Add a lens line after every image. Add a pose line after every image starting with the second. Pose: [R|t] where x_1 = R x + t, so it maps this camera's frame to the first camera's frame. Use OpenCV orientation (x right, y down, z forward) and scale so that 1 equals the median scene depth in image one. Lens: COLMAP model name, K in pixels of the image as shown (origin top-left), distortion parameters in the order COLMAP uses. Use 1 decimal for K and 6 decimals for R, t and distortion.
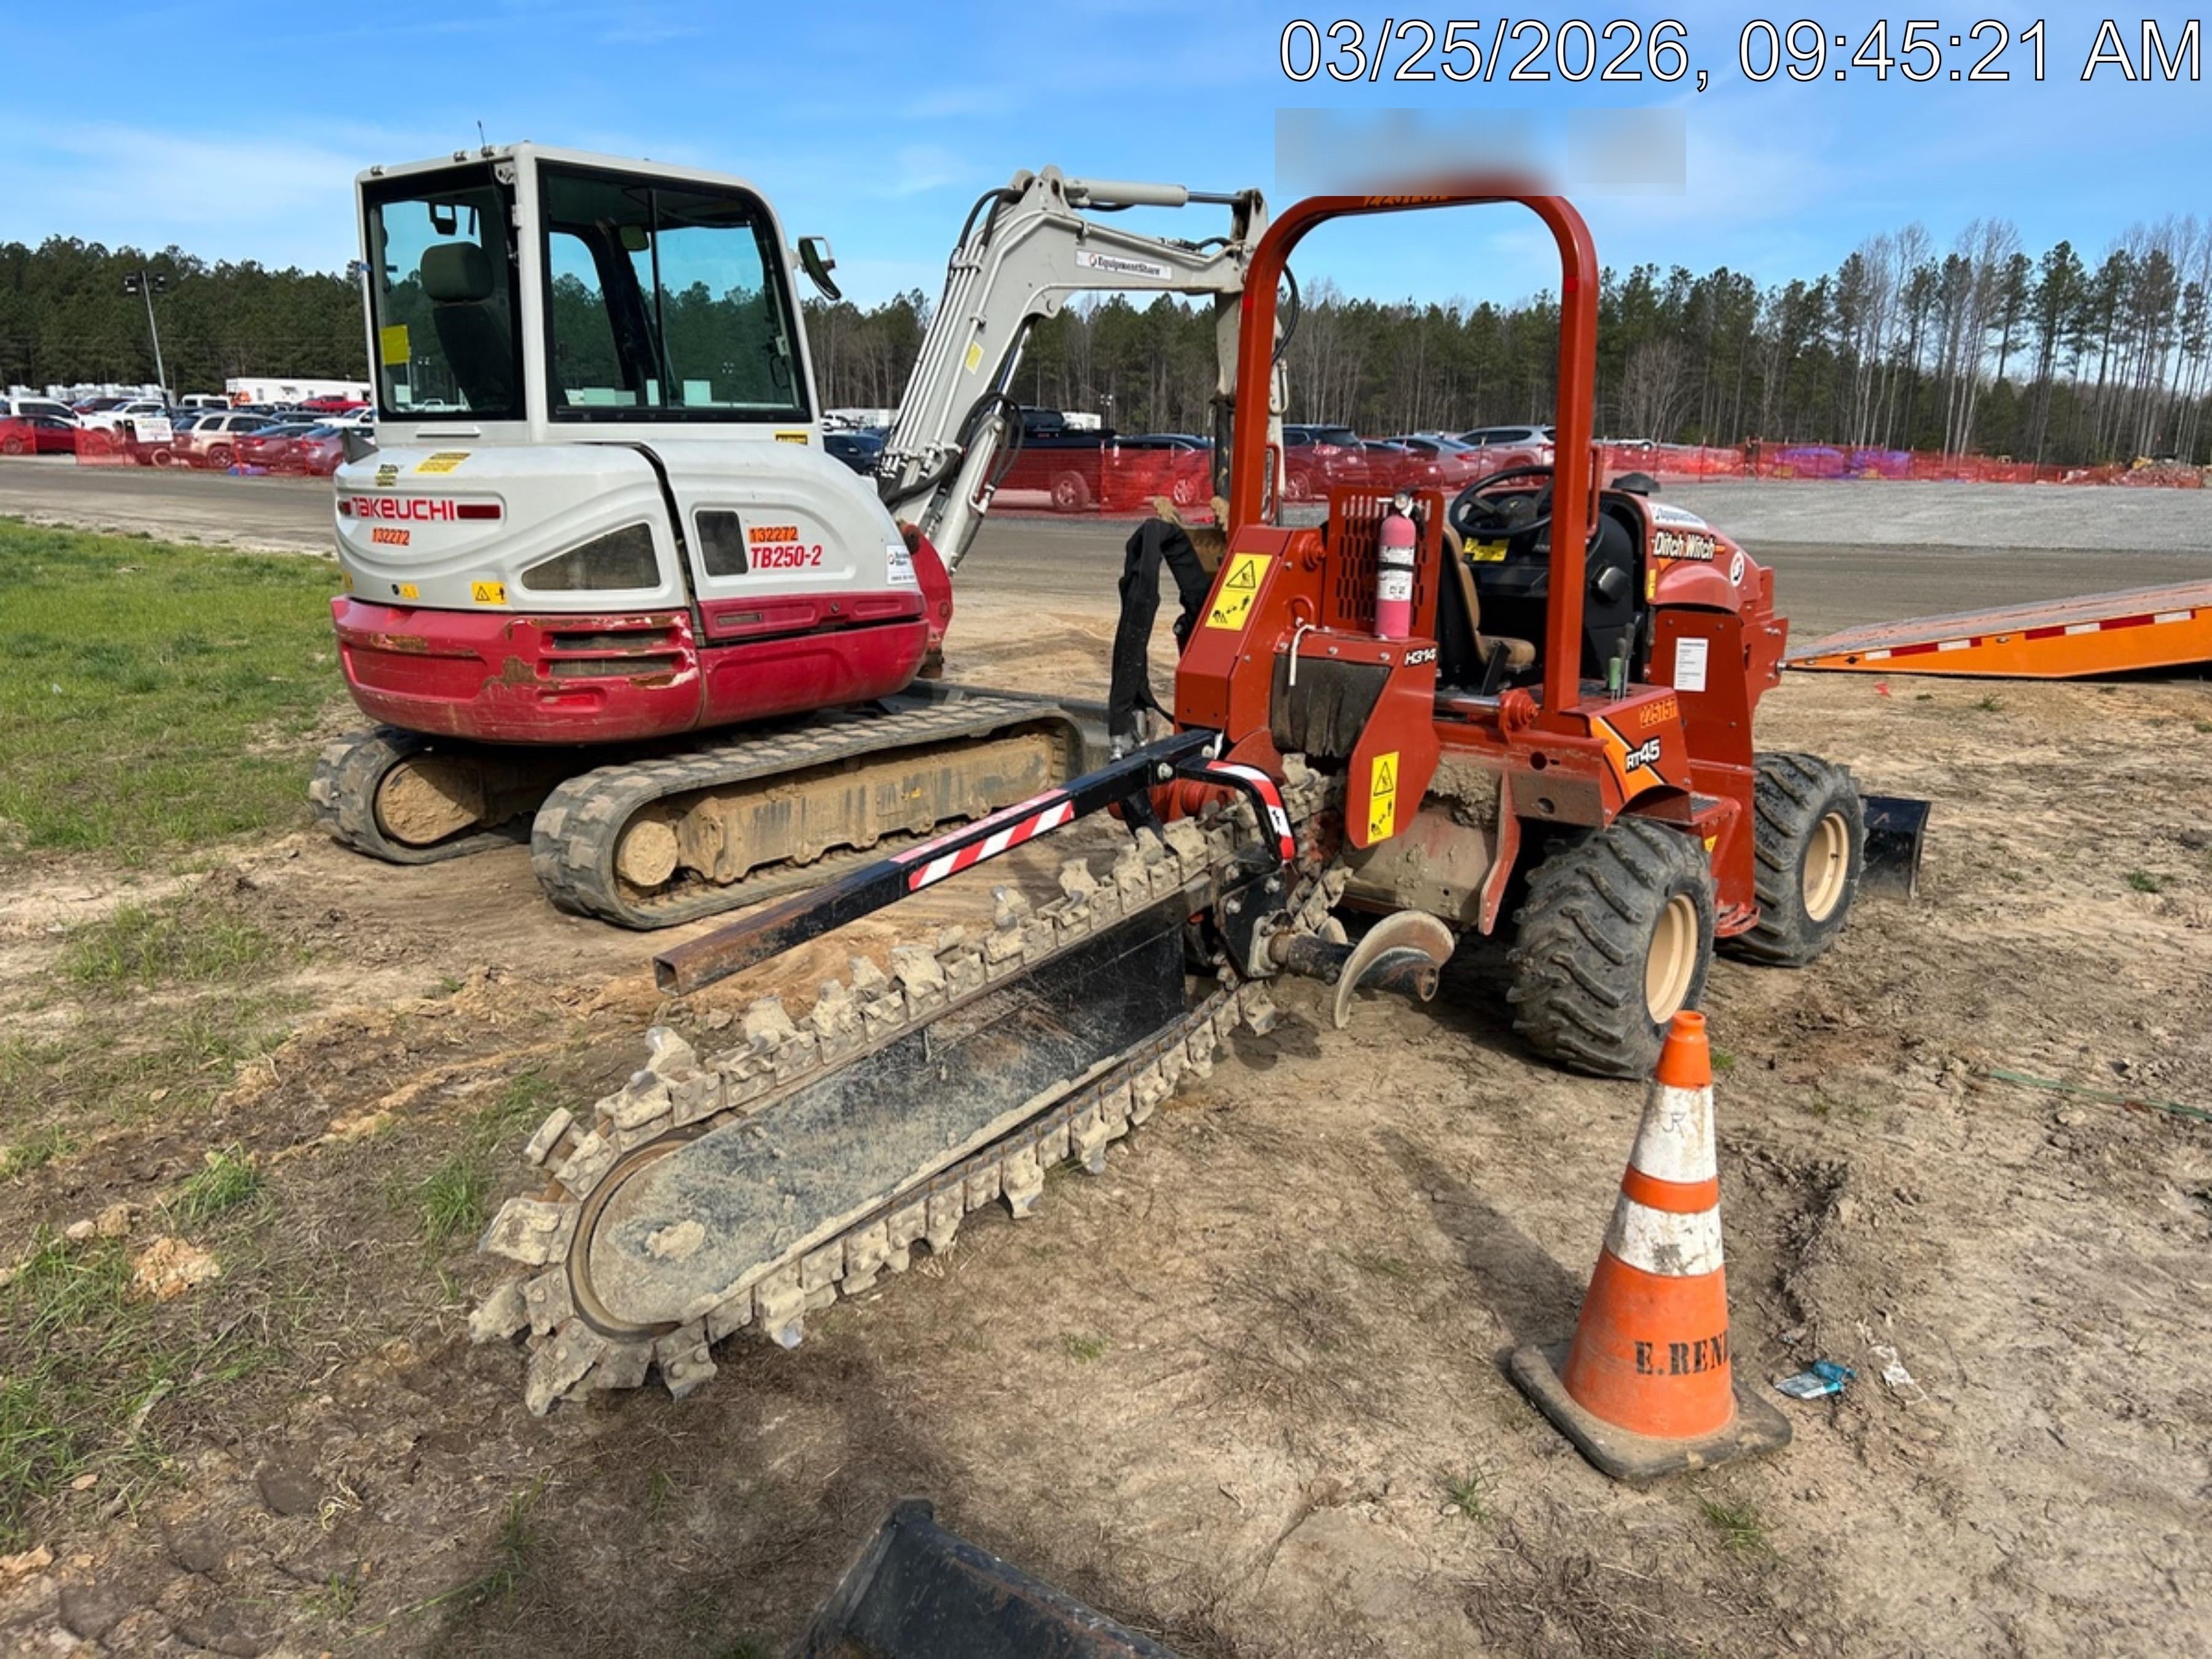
lens RADIAL K [[1667.8, 0, 1098.4], [0, 1667.8, 836.3], [0, 0, 1]] dist [0.059965, -0.067376]
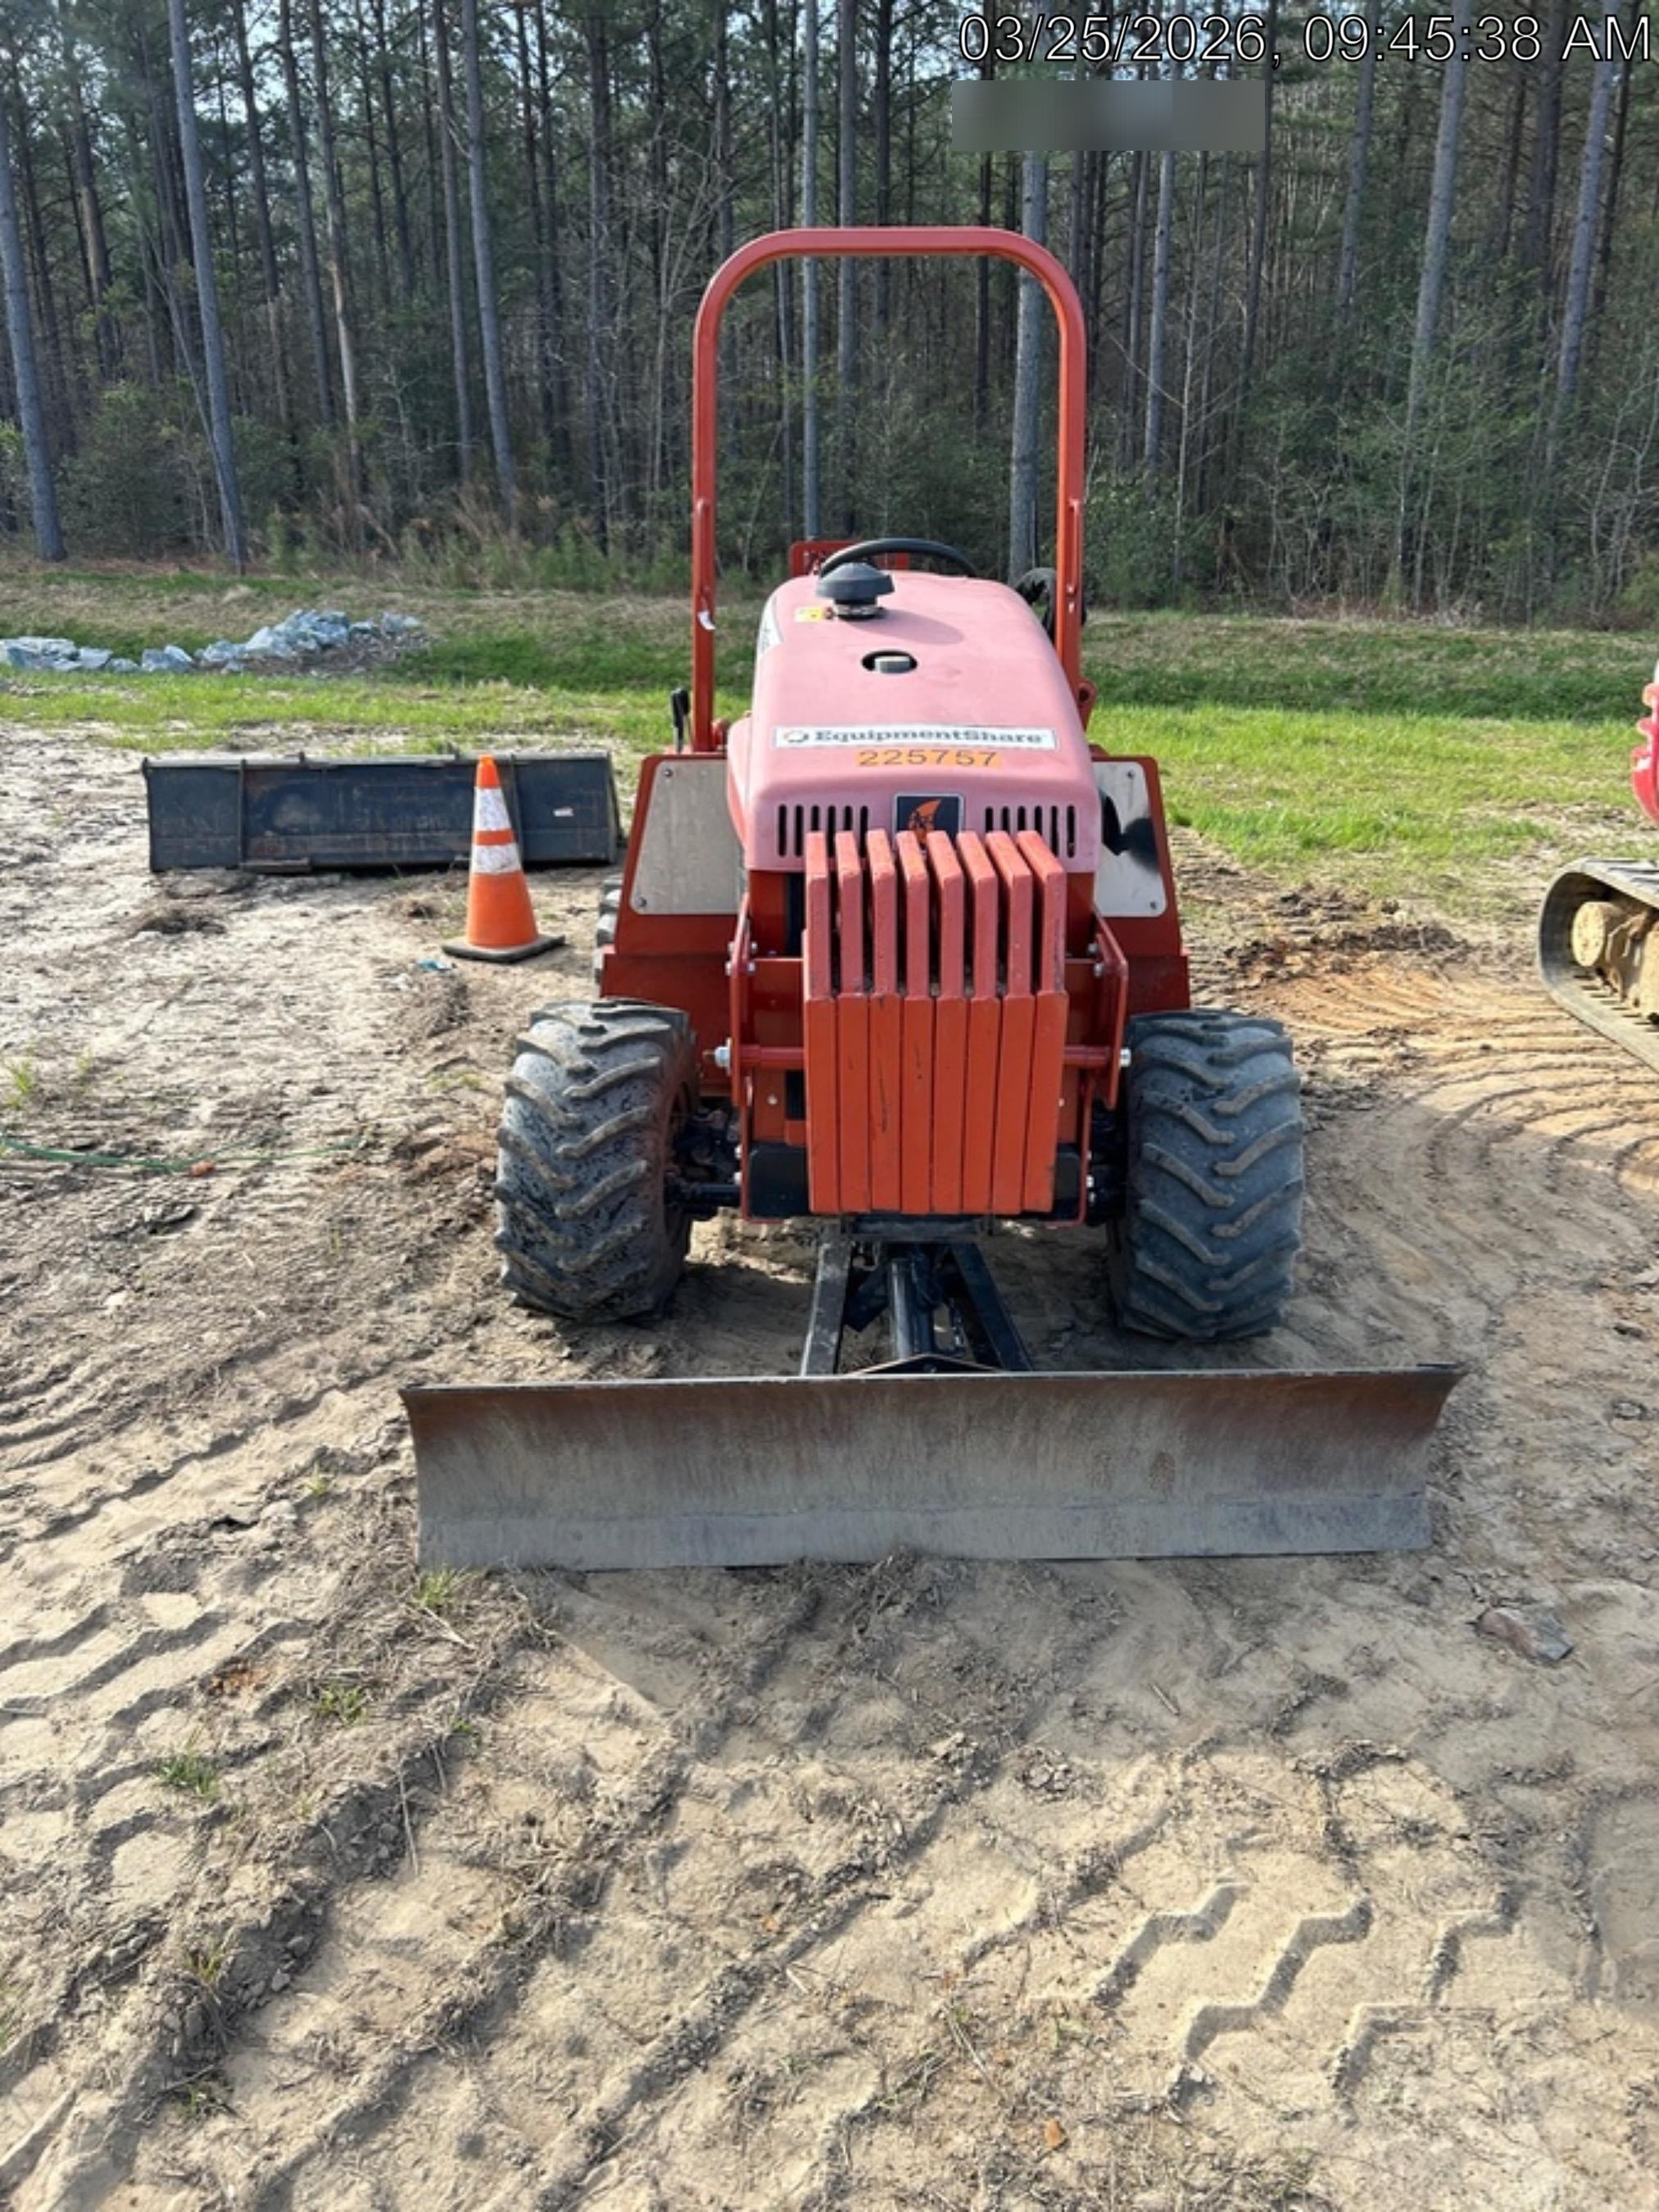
lens RADIAL K [[1667.8, 0, 818.0], [0, 1667.8, 1108.5], [0, 0, 1]] dist [0.059965, -0.067376]
pose [[-0.770575, 0.222401, -0.597288, 0.705081], [-0.149274, 0.848100, 0.508373, -0.341443], [0.619622, 0.480899, -0.620326, 1.407086]]
